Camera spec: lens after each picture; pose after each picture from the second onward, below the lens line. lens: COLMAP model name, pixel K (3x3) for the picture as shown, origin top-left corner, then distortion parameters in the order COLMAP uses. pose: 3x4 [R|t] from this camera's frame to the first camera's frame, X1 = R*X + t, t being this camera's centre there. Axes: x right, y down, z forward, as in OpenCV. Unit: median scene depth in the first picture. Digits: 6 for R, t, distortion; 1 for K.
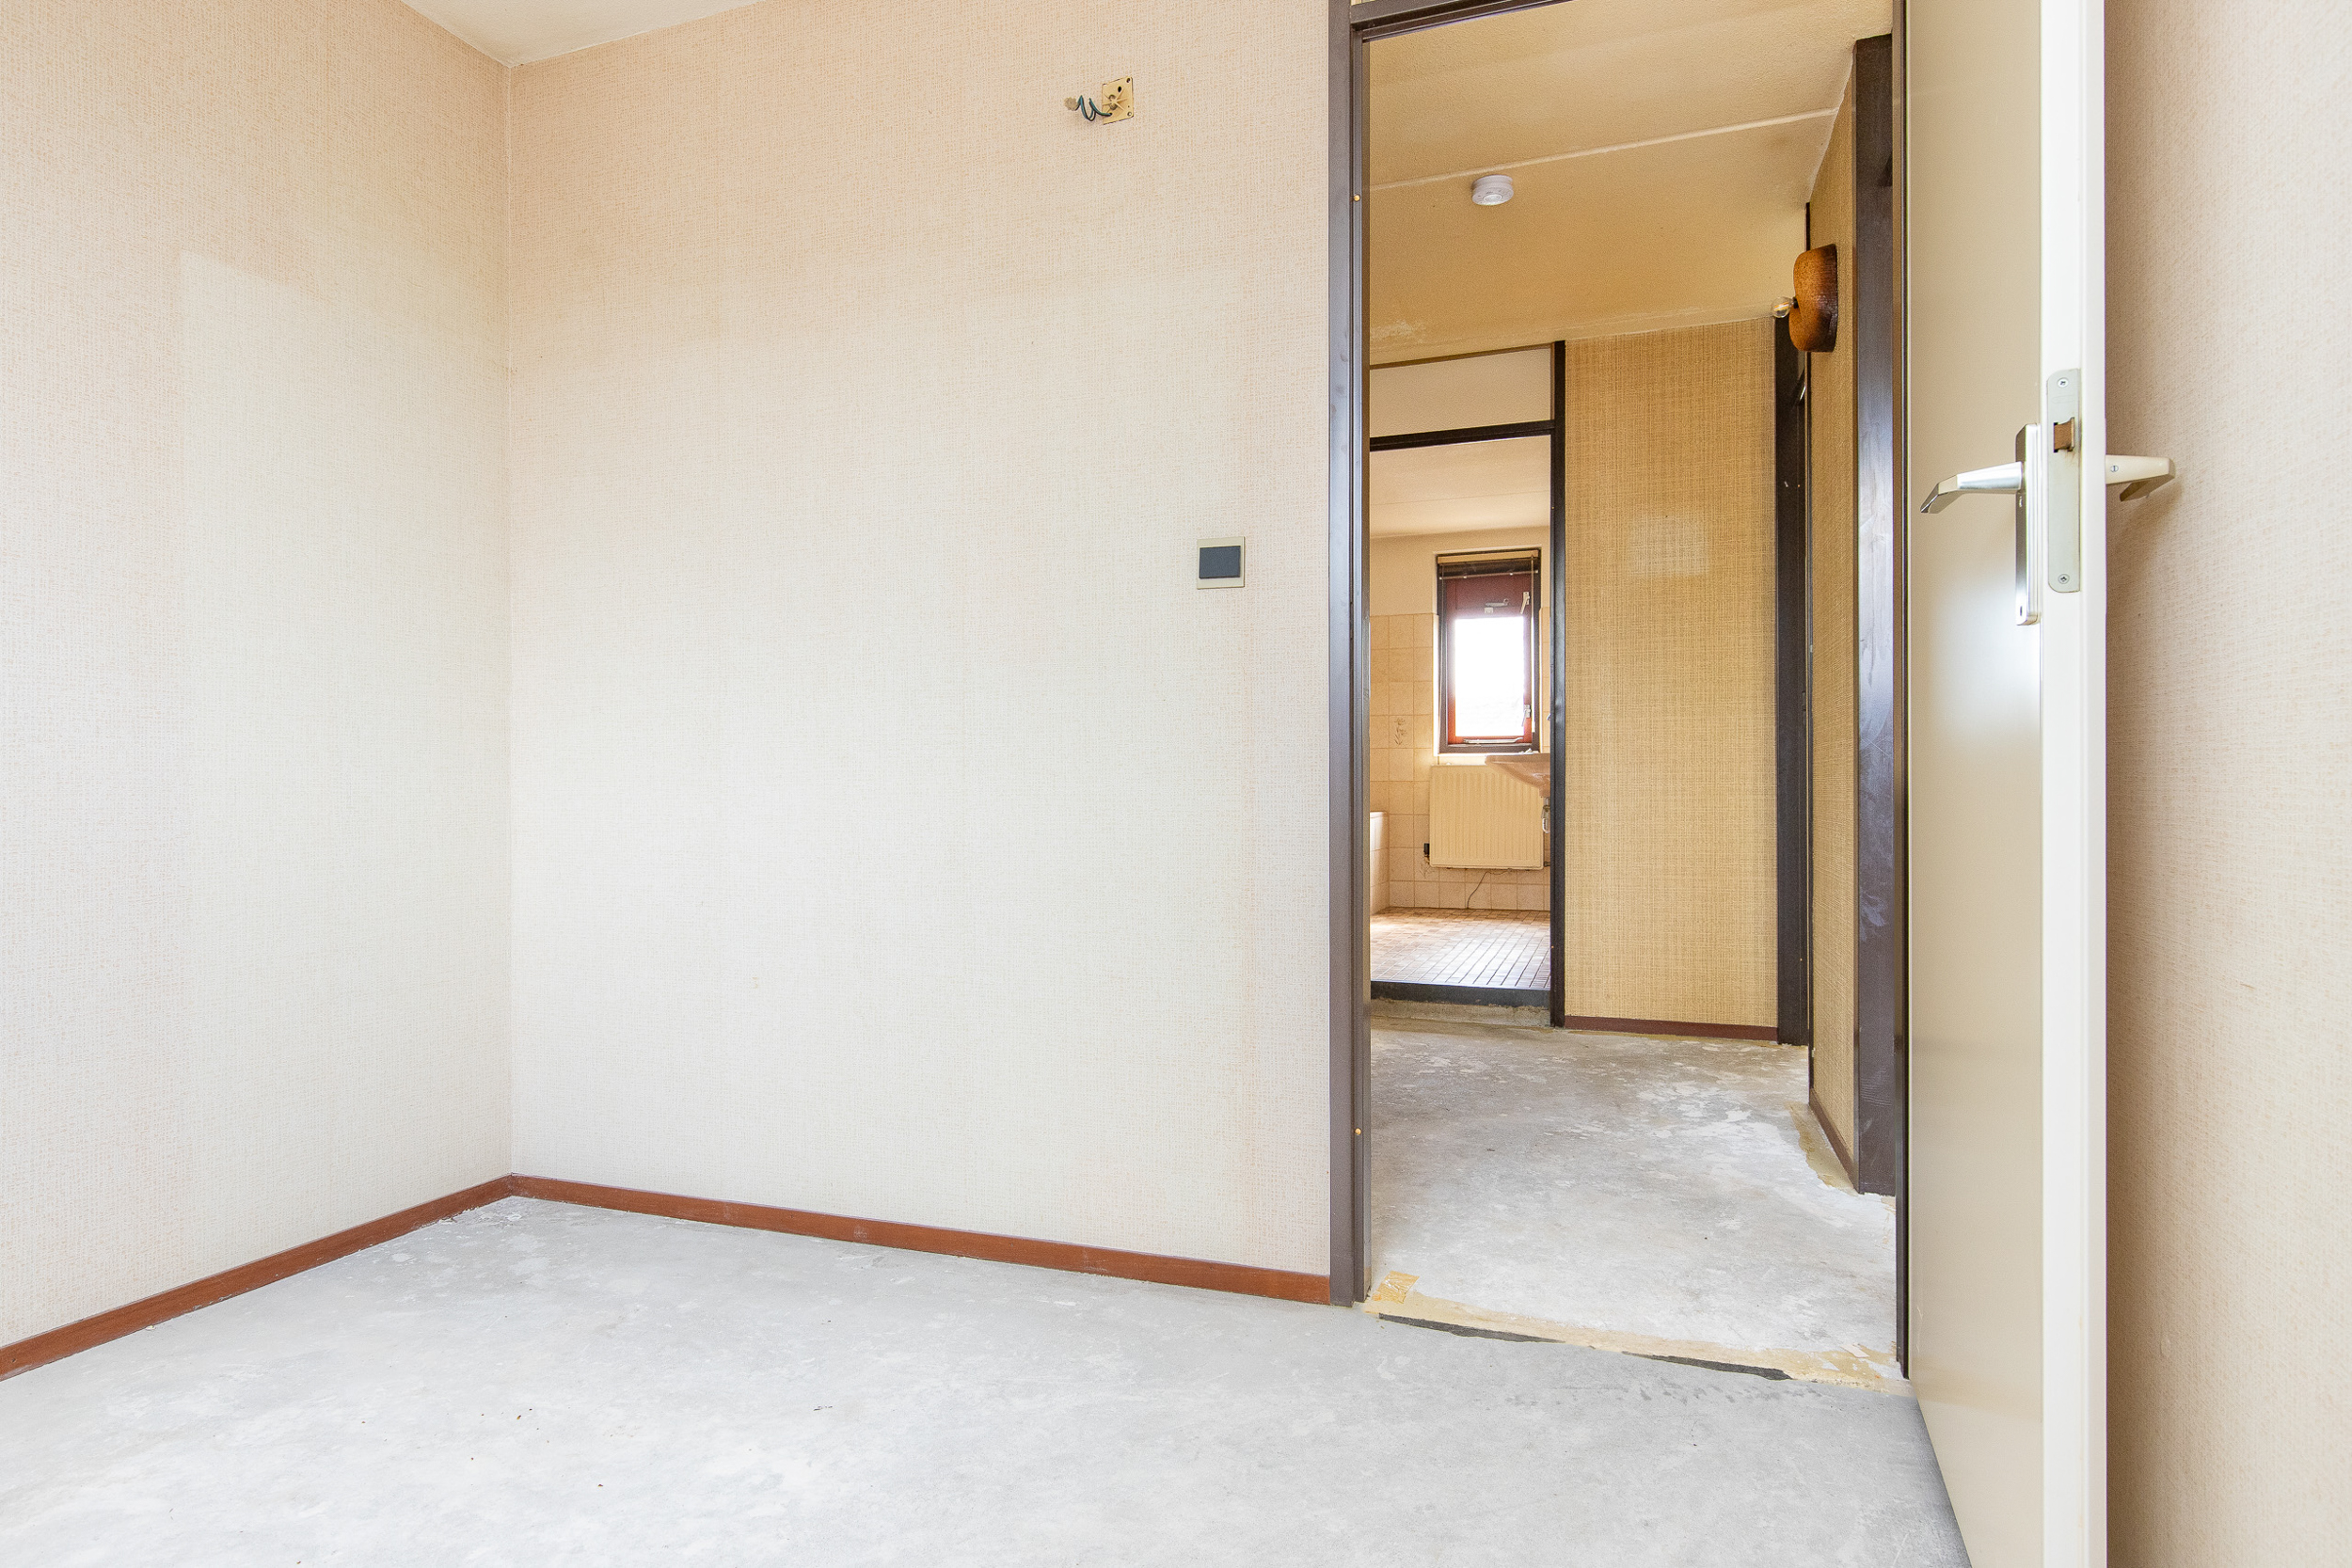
lens RADIAL K [[1256.1, 0, 1177.7], [0, 1256.1, 793.4], [0, 0, 1]] dist [0.005064, 0.000311]
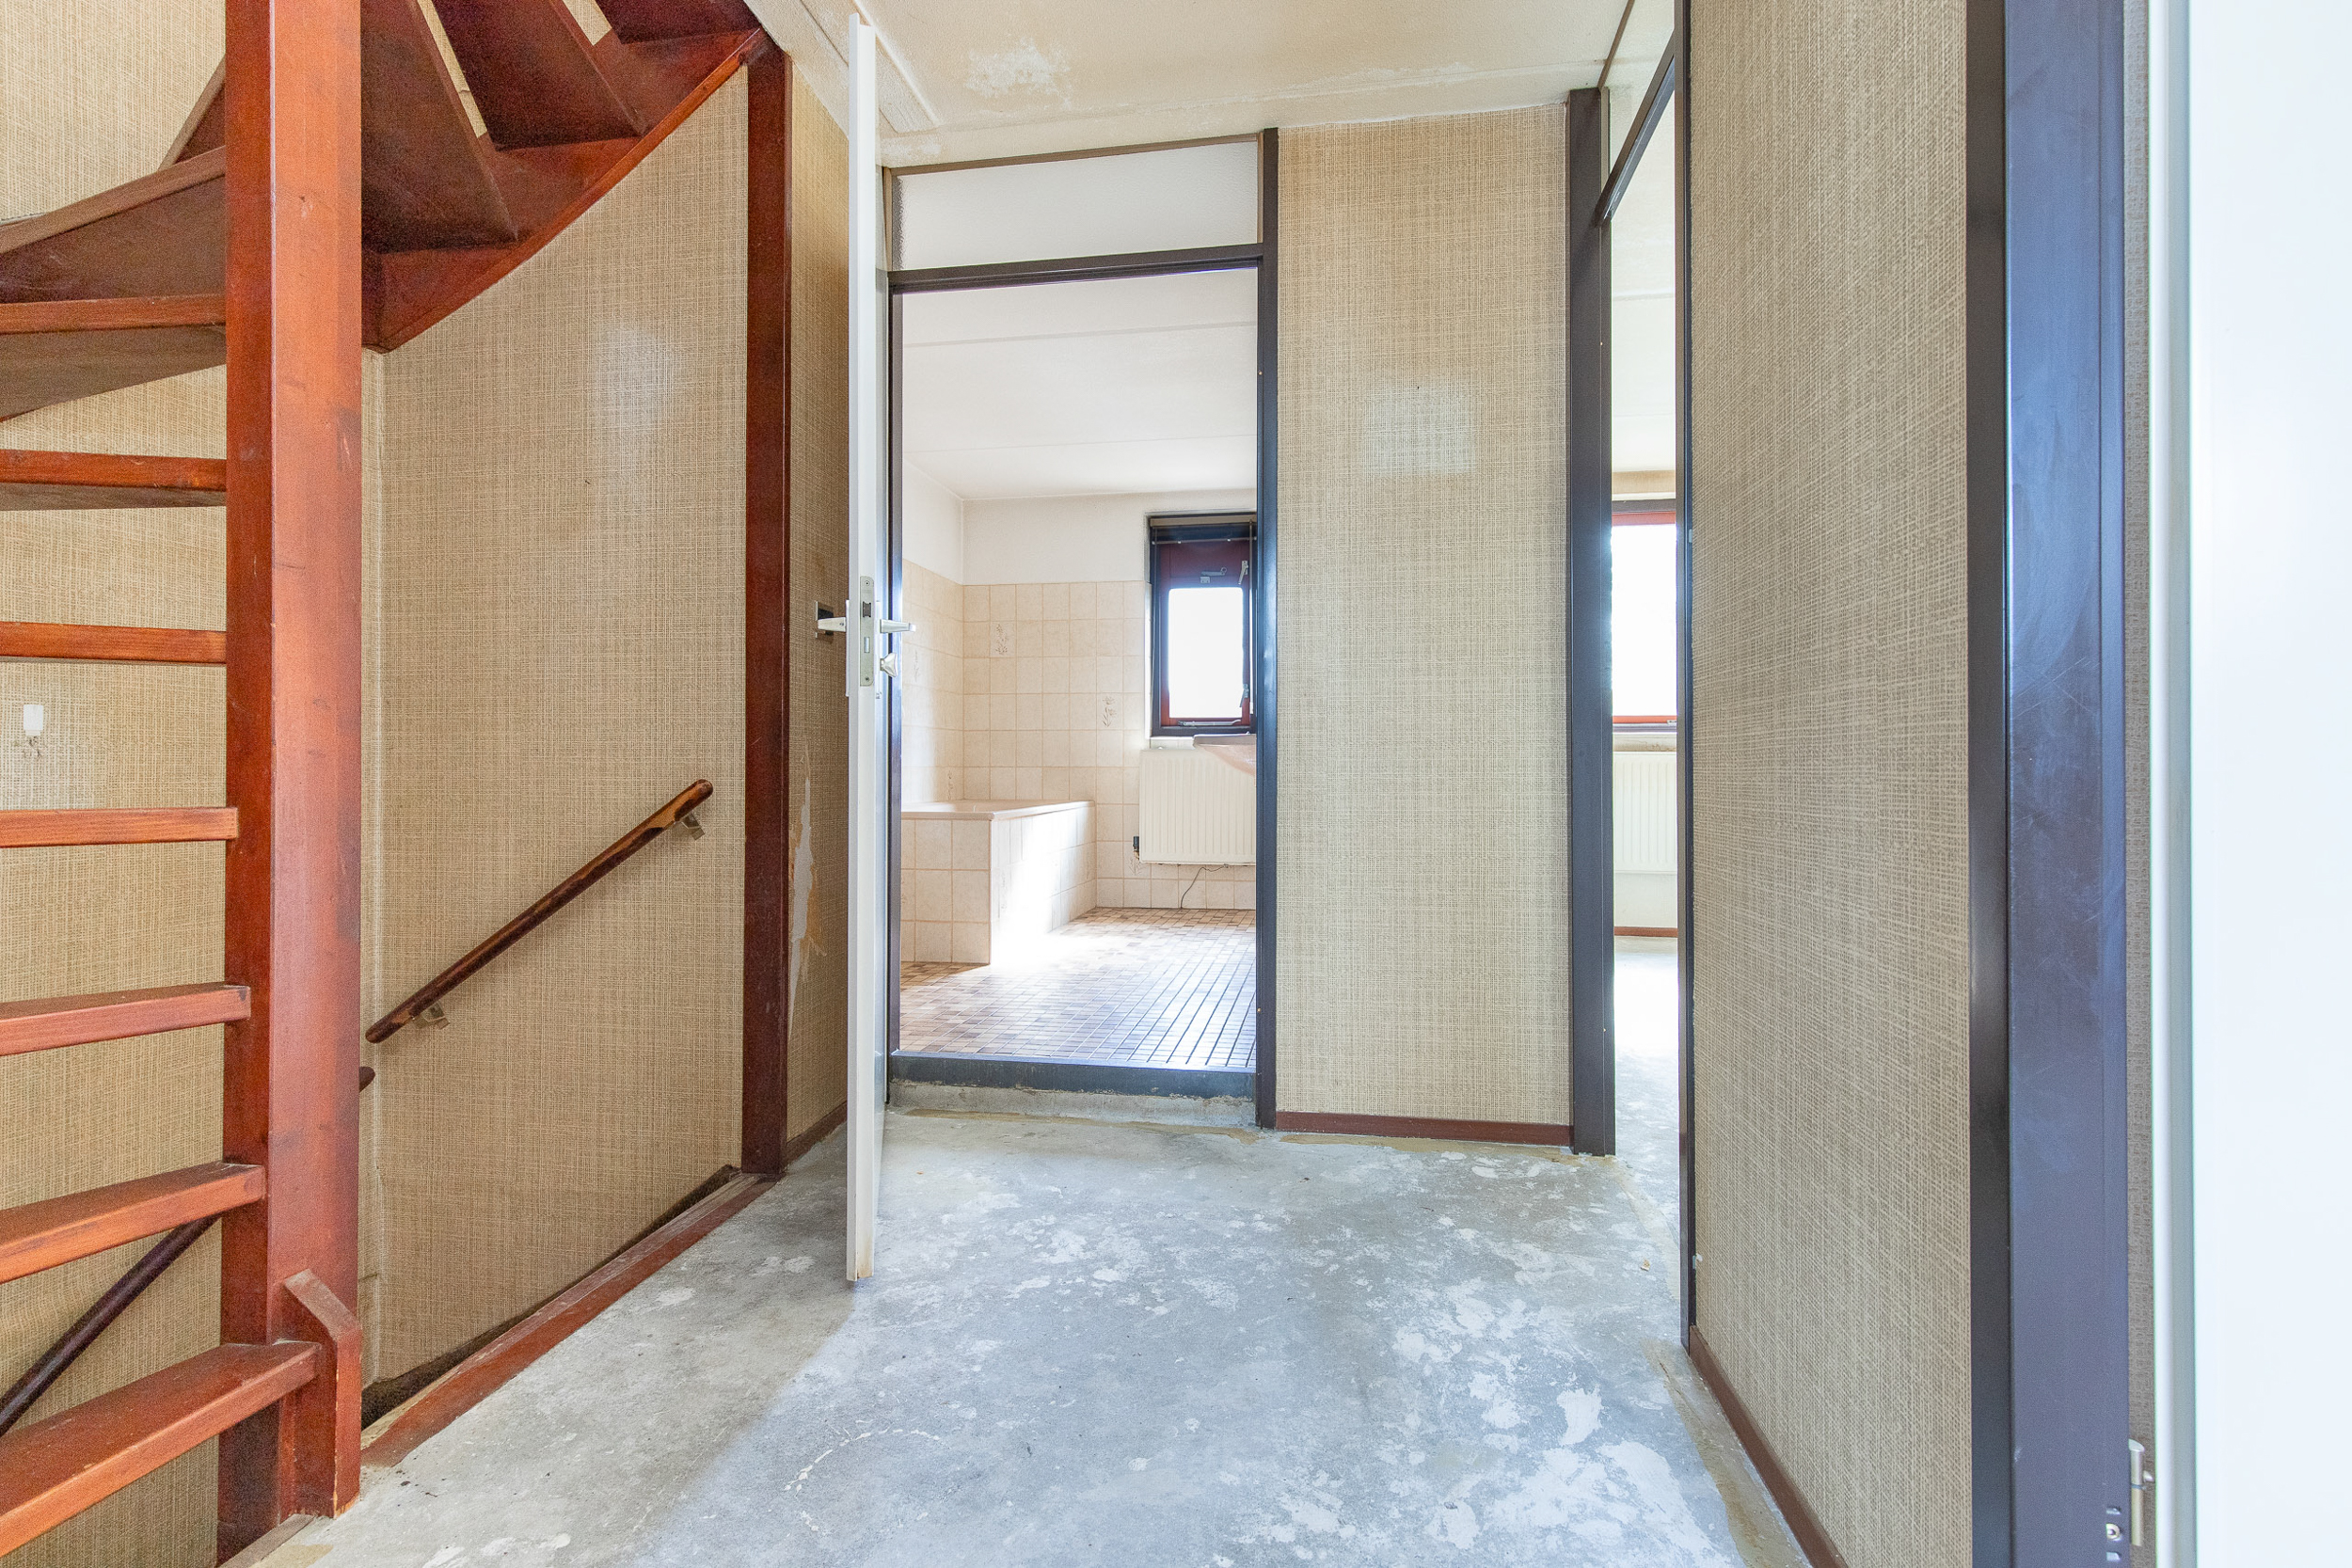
lens RADIAL K [[1060.4, 0, 1174.2], [0, 1060.4, 768.1], [0, 0, 1]] dist [0.009233, -0.000122]
pose [[0.982200, 0.003973, 0.187796, 0.143470], [-0.002588, 0.999968, -0.007617, -0.005706], [-0.187820, 0.006995, 0.982179, 0.438494]]
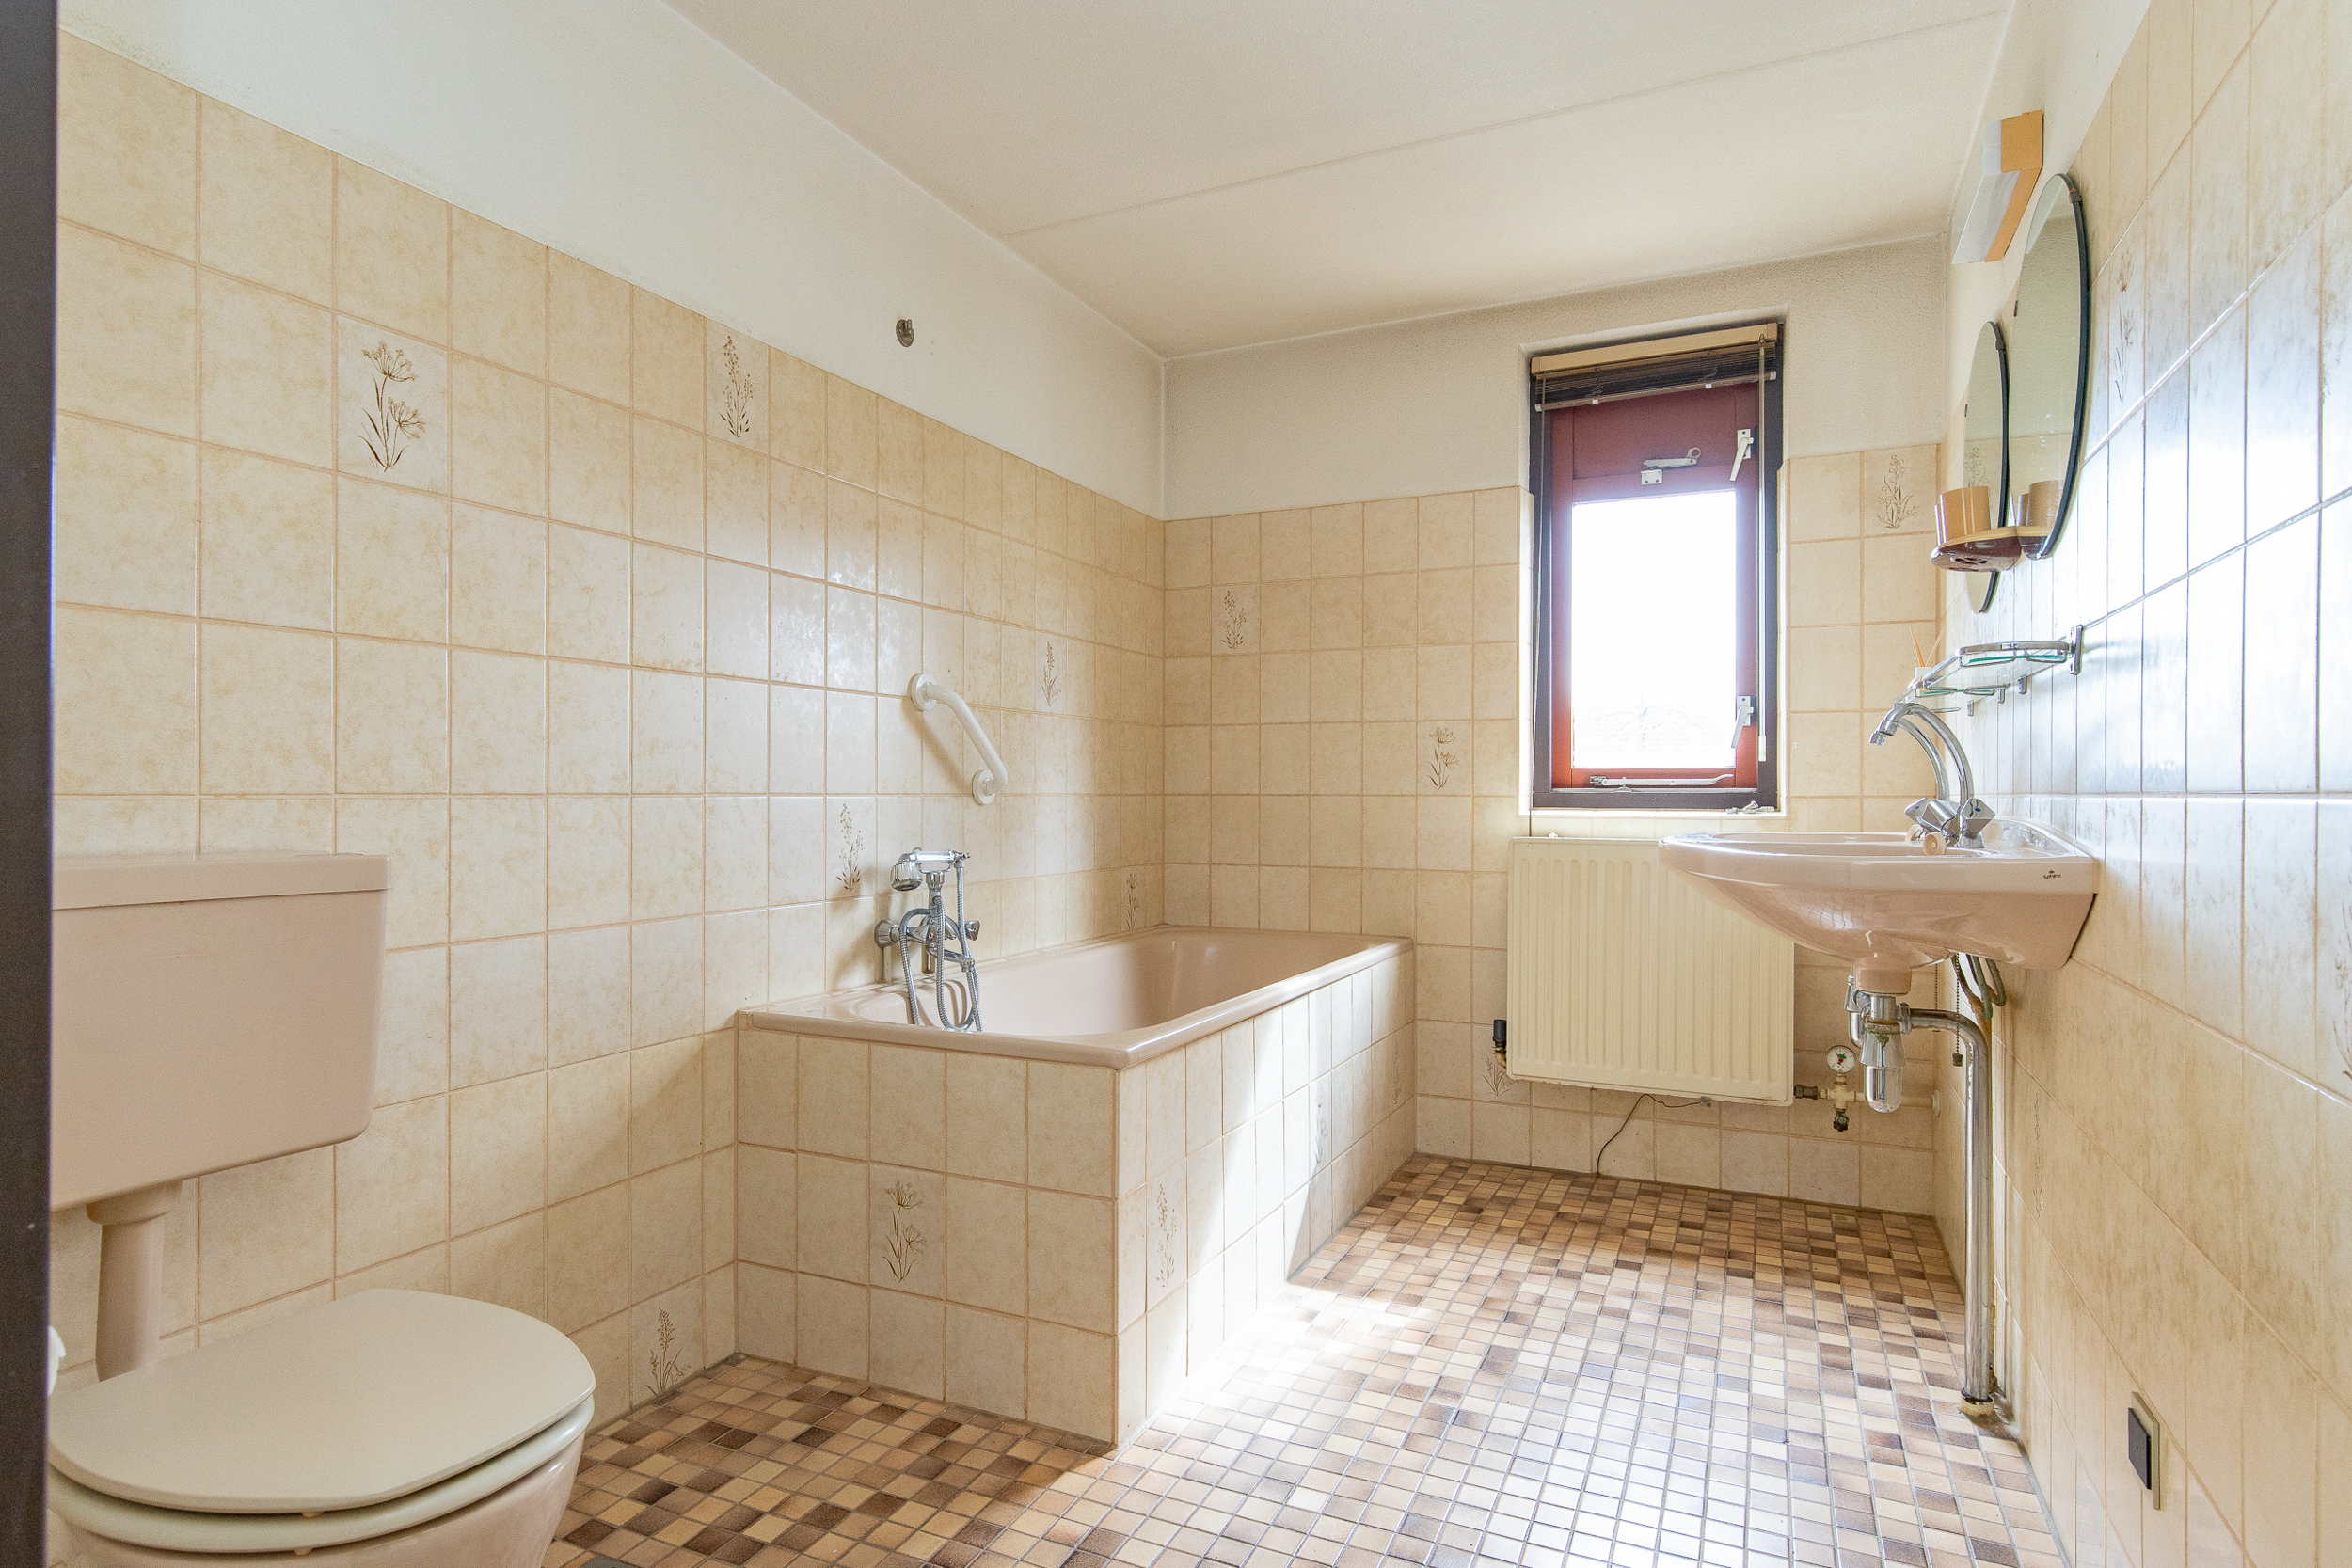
lens RADIAL K [[1256.1, 0, 1177.7], [0, 1256.1, 793.4], [0, 0, 1]] dist [0.005064, 0.000311]
pose [[0.995976, 0.007342, -0.089315, 0.219822], [-0.007977, 0.999945, -0.006760, -0.058791], [0.089260, 0.007445, 0.995981, 0.978408]]
